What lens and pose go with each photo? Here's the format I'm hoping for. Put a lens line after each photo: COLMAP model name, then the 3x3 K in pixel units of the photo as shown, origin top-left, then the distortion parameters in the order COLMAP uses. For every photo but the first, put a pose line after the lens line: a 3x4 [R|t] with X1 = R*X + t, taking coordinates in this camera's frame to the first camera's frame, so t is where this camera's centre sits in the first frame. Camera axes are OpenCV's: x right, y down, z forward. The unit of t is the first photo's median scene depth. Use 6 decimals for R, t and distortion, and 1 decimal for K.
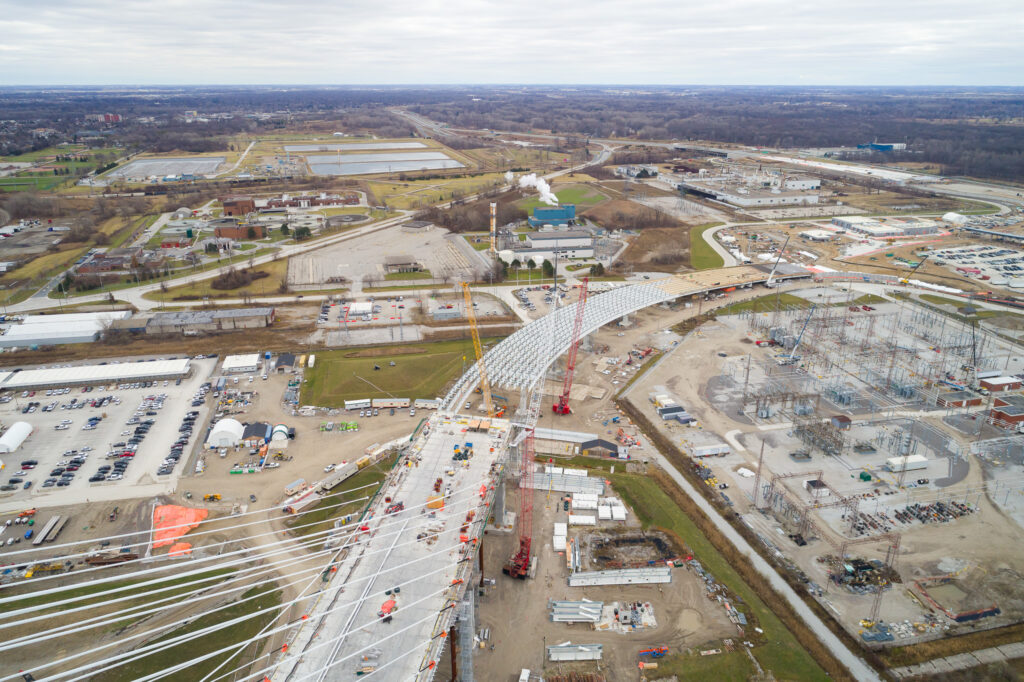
lens RADIAL K [[694.5, 0, 506.8], [0, 694.5, 341.3], [0, 0, 1]] dist [-0.005171, 0.009045]
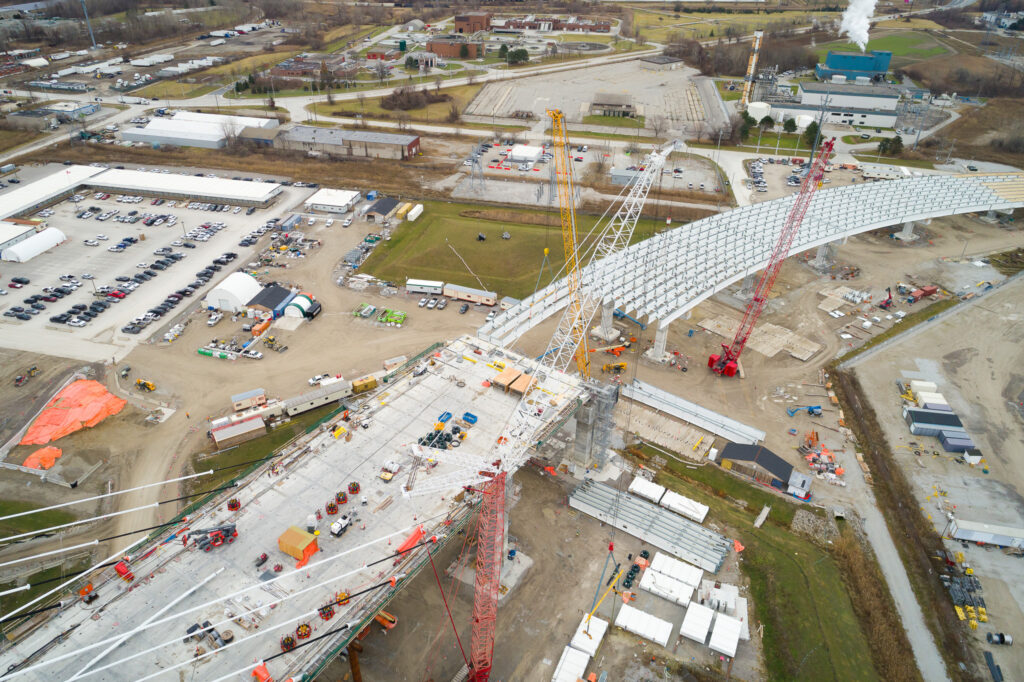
lens RADIAL K [[694.5, 0, 507.6], [0, 694.5, 330.5], [0, 0, 1]] dist [-0.005171, 0.009045]
pose [[0.913103, 0.223804, -0.340814, 0.073073], [-0.158351, 0.964925, 0.209392, -0.017070], [0.375723, -0.137228, 0.916516, 0.277990]]
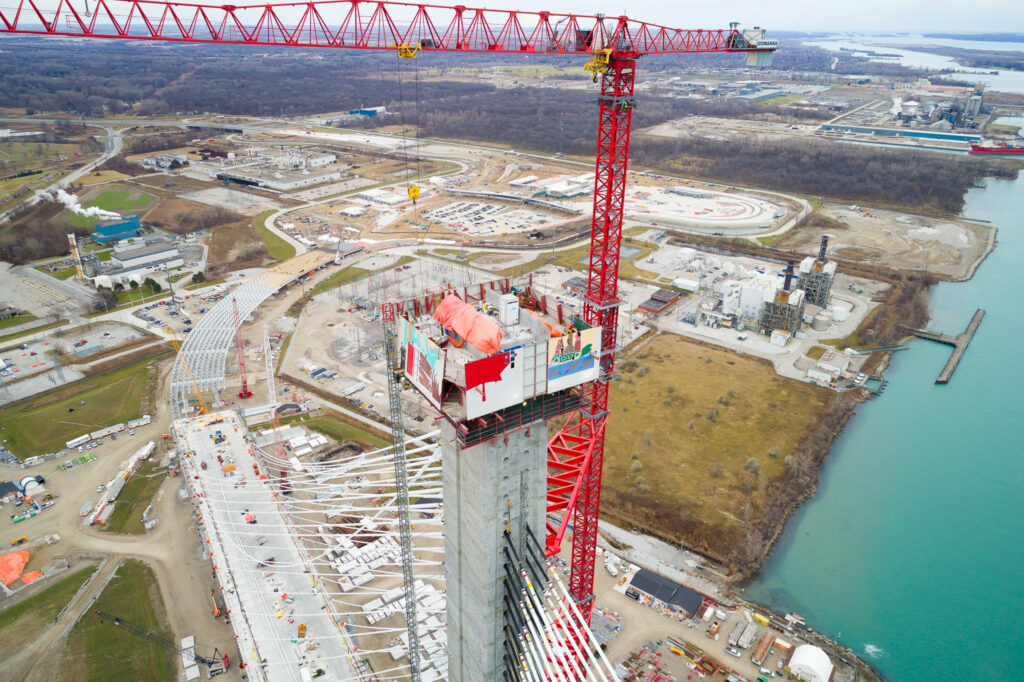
lens RADIAL K [[694.5, 0, 509.4], [0, 694.5, 342.6], [0, 0, 1]] dist [-0.005171, 0.009045]
pose [[0.773679, -0.265910, 0.575076, -0.200493], [0.220385, 0.963932, 0.149218, -0.065753], [-0.594013, 0.011291, 0.804376, -0.313289]]
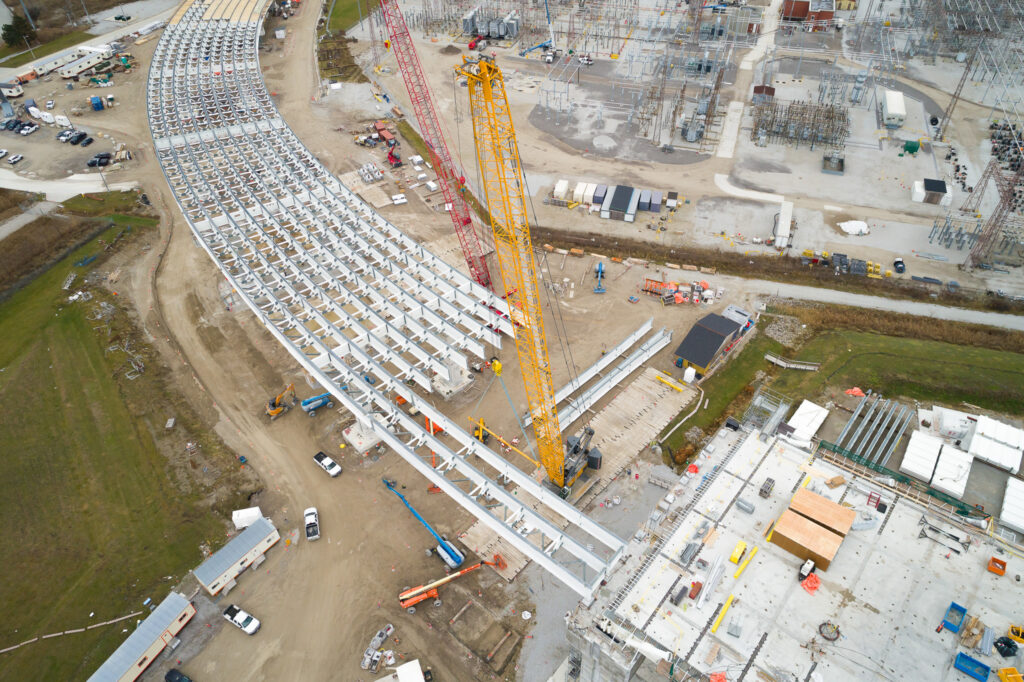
lens RADIAL K [[694.5, 0, 516.1], [0, 694.5, 332.7], [0, 0, 1]] dist [-0.005171, 0.009045]
pose [[0.517320, -0.583156, 0.626346, -0.130708], [0.324701, 0.810914, 0.486814, -0.068370], [-0.791801, -0.048463, 0.608853, 0.511694]]
